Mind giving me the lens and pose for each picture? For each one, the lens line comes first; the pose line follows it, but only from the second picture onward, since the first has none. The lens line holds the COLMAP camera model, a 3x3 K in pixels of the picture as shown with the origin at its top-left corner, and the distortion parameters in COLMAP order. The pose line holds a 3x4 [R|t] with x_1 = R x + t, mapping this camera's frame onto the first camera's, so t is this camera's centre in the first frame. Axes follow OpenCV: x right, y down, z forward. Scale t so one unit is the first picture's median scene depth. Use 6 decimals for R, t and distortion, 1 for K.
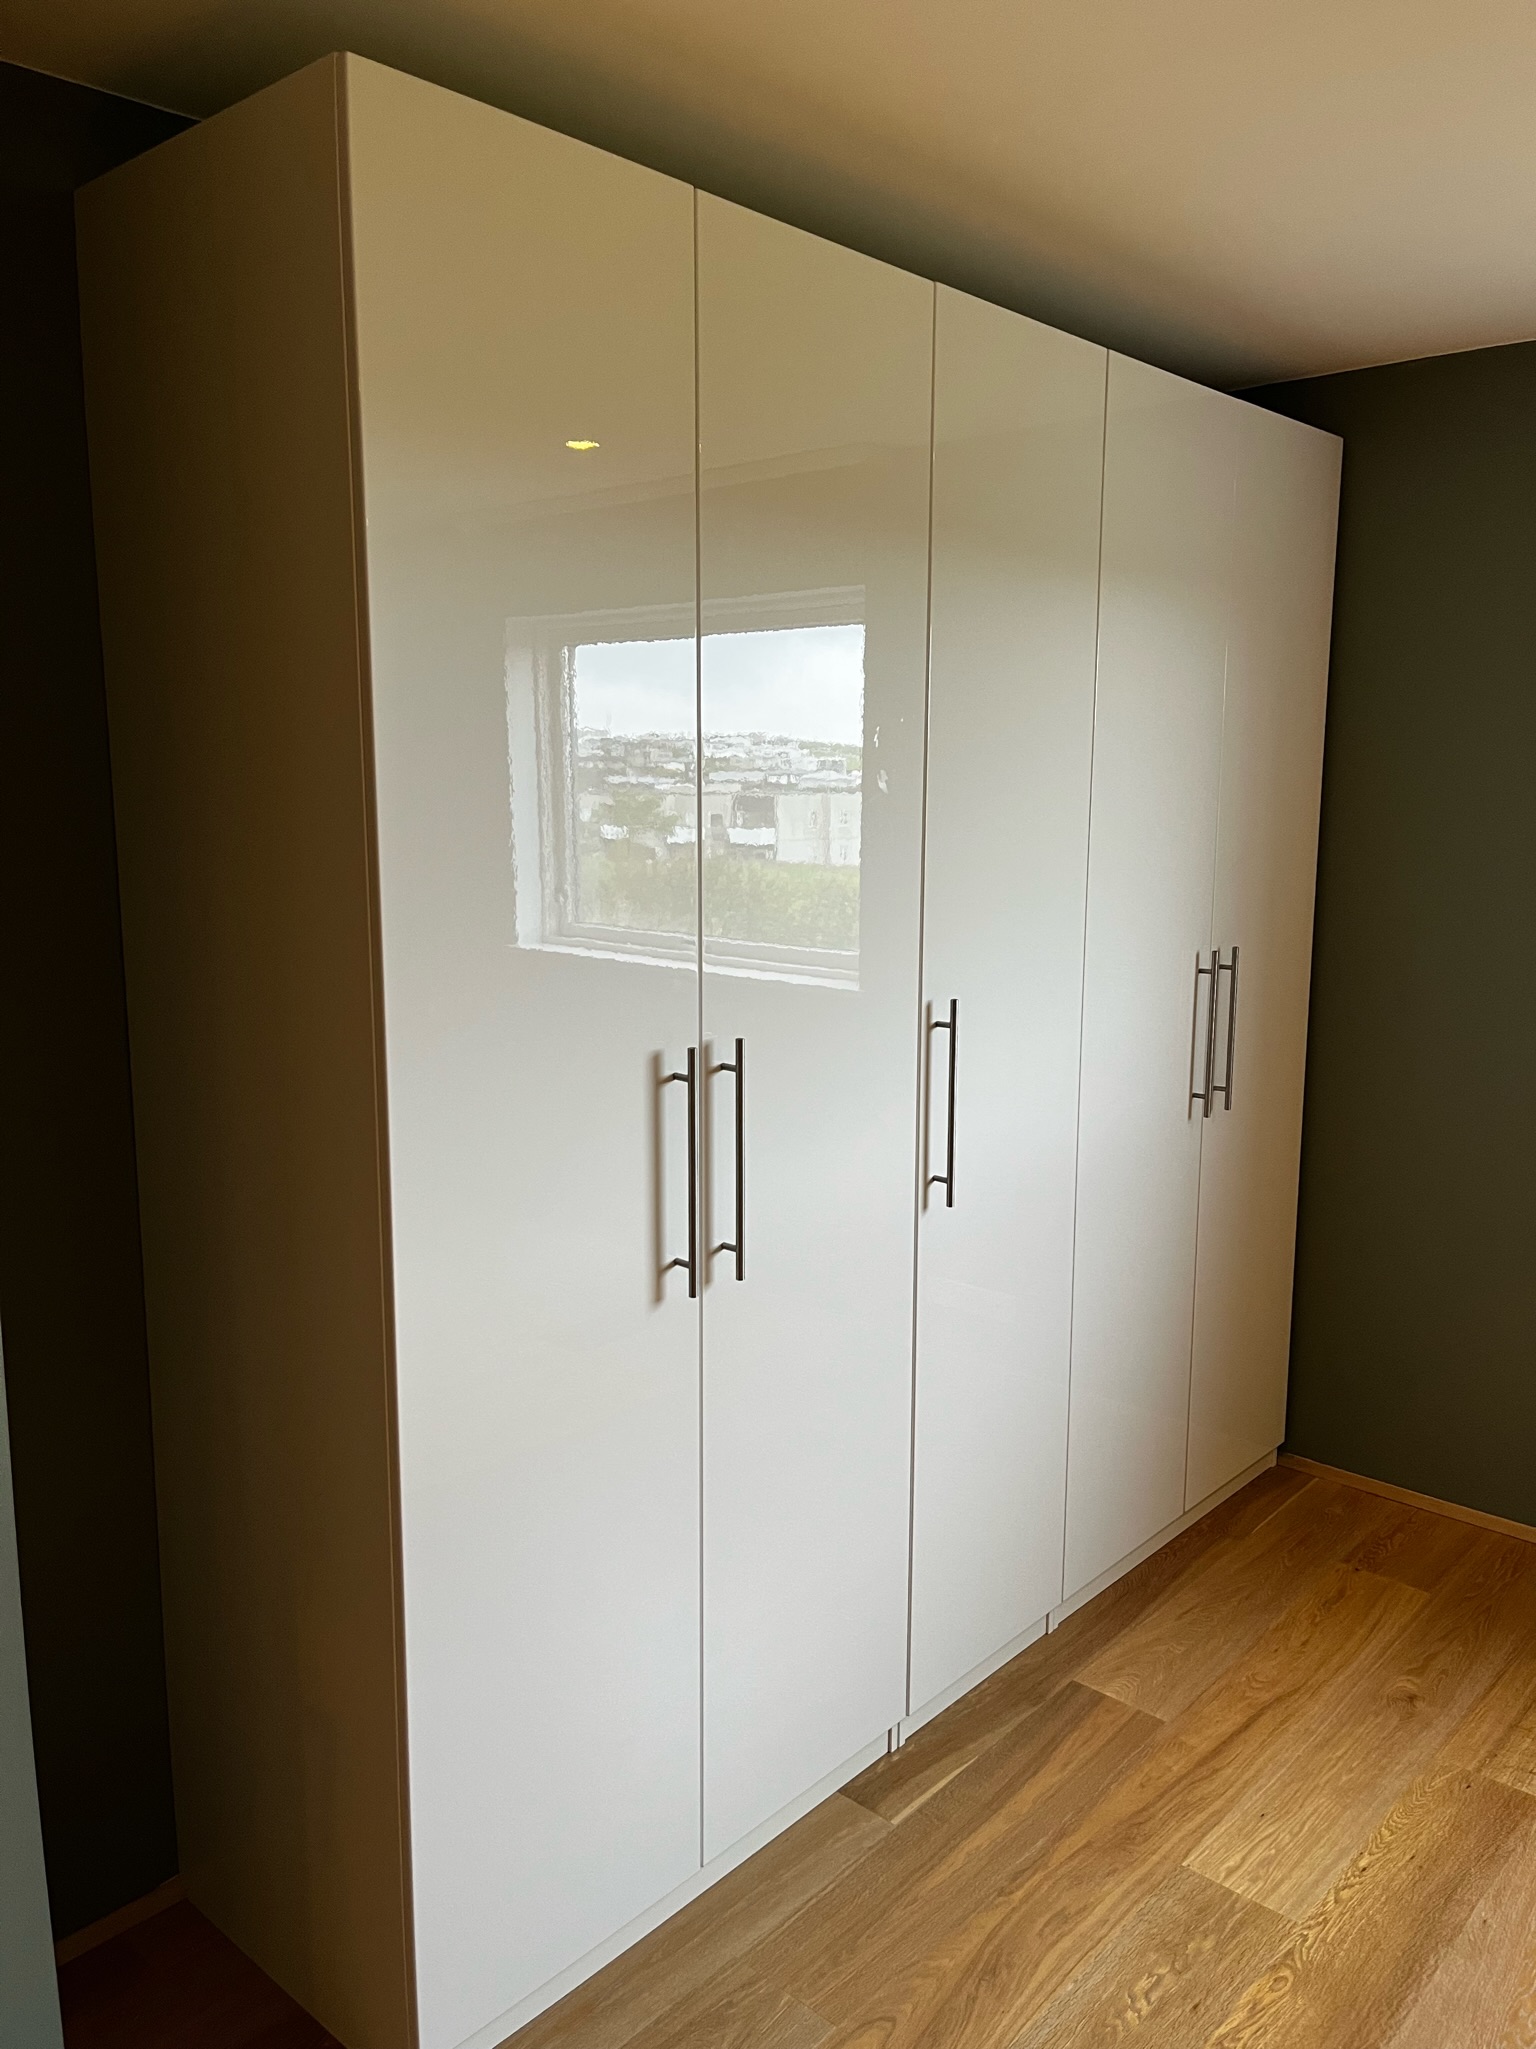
lens RADIAL K [[1548.2, 0, 768.0], [0, 1548.2, 1024.5], [0, 0, 1]] dist [0.075580, -0.136423]
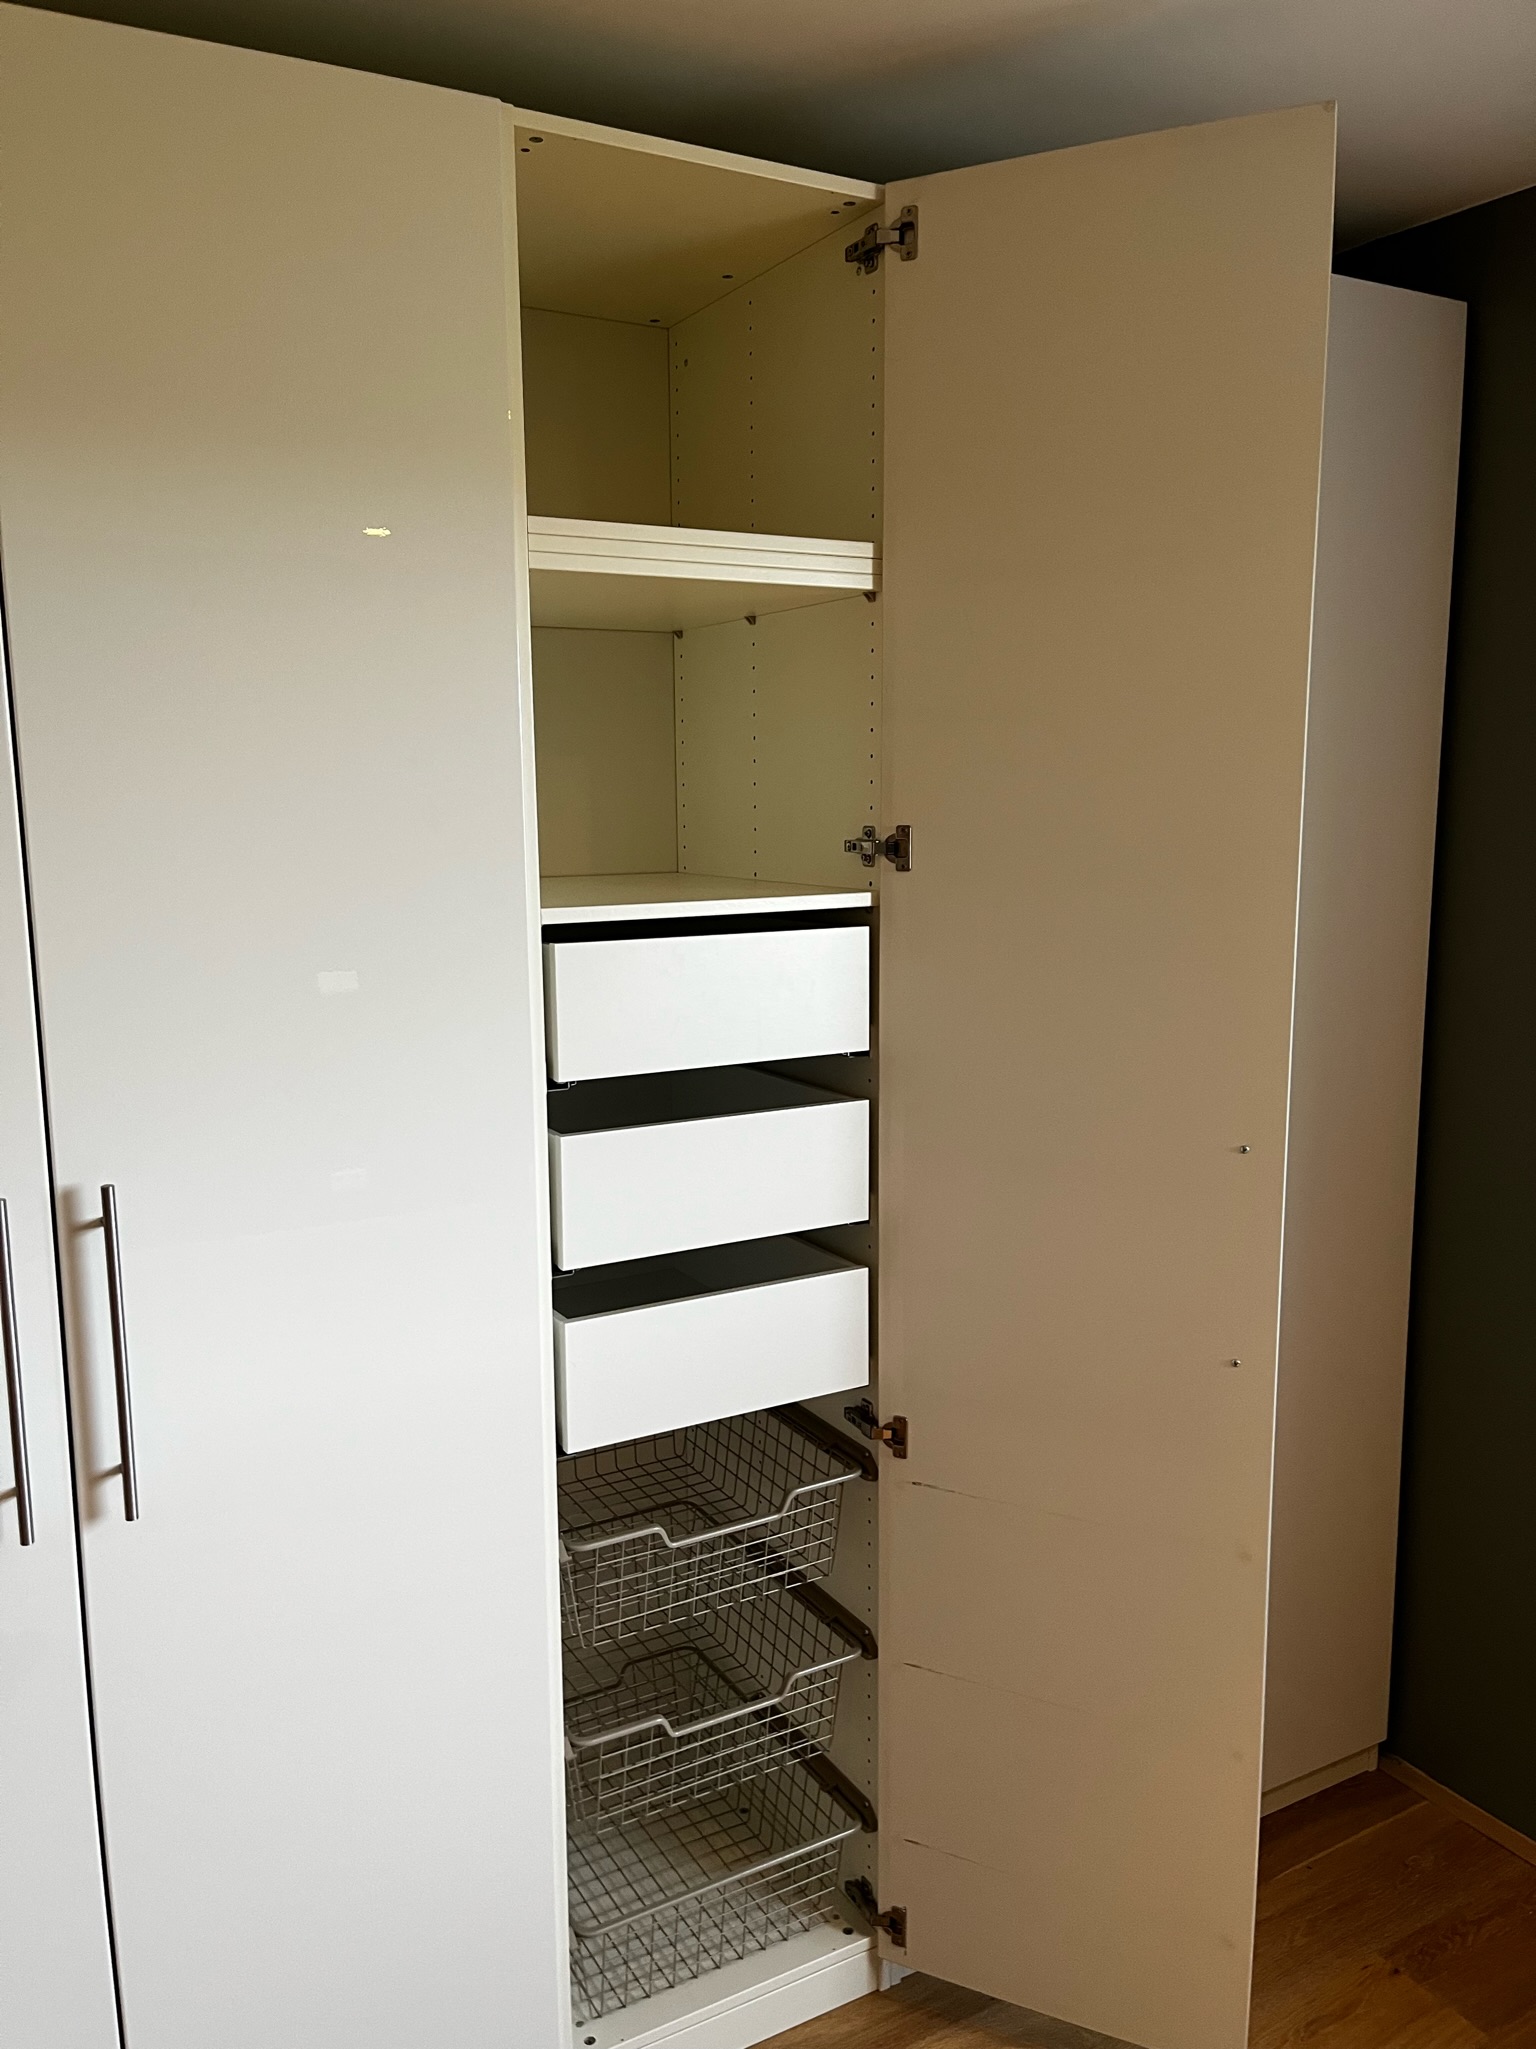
lens RADIAL K [[1548.2, 0, 768.0], [0, 1548.2, 1024.5], [0, 0, 1]] dist [0.075580, -0.136423]
pose [[0.948202, 0.052108, -0.313365, 0.301657], [-0.052197, 0.998604, 0.008113, -0.053338], [0.313350, 0.008664, 0.949598, 0.265471]]
